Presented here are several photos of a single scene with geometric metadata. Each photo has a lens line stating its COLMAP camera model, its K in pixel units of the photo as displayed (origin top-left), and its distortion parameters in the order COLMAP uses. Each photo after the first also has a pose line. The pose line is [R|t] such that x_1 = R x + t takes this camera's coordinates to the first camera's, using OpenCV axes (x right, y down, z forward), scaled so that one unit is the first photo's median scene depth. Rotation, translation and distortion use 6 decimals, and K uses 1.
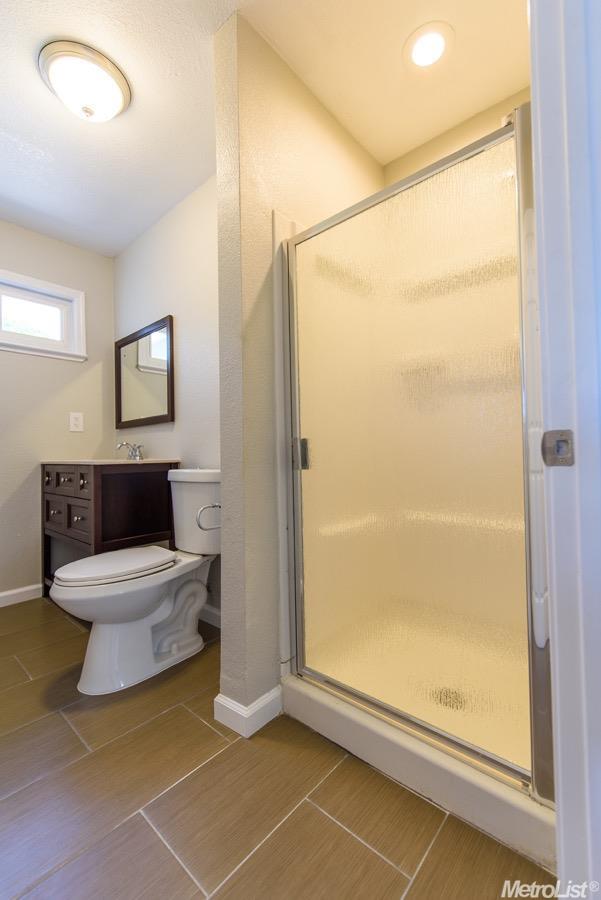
lens RADIAL K [[388.7, 0, 299.9], [0, 388.7, 446.7], [0, 0, 1]] dist [0.001561, -0.000100]
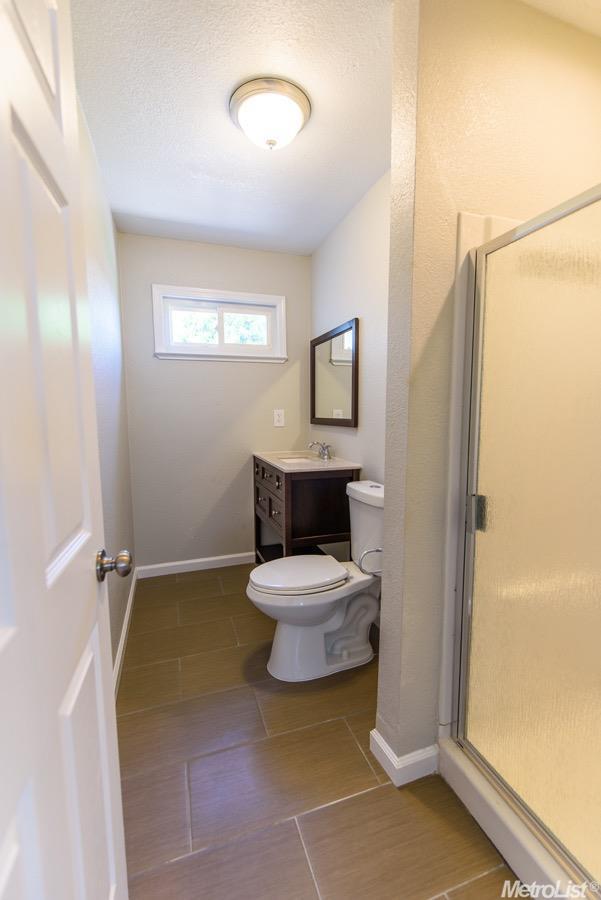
lens RADIAL K [[388.7, 0, 299.9], [0, 388.7, 446.7], [0, 0, 1]] dist [0.001561, -0.000100]
pose [[0.865888, 0.068398, -0.495539, 0.071869], [0.000063, 0.990593, 0.136839, -0.220740], [0.500237, -0.118518, 0.857739, 0.080037]]
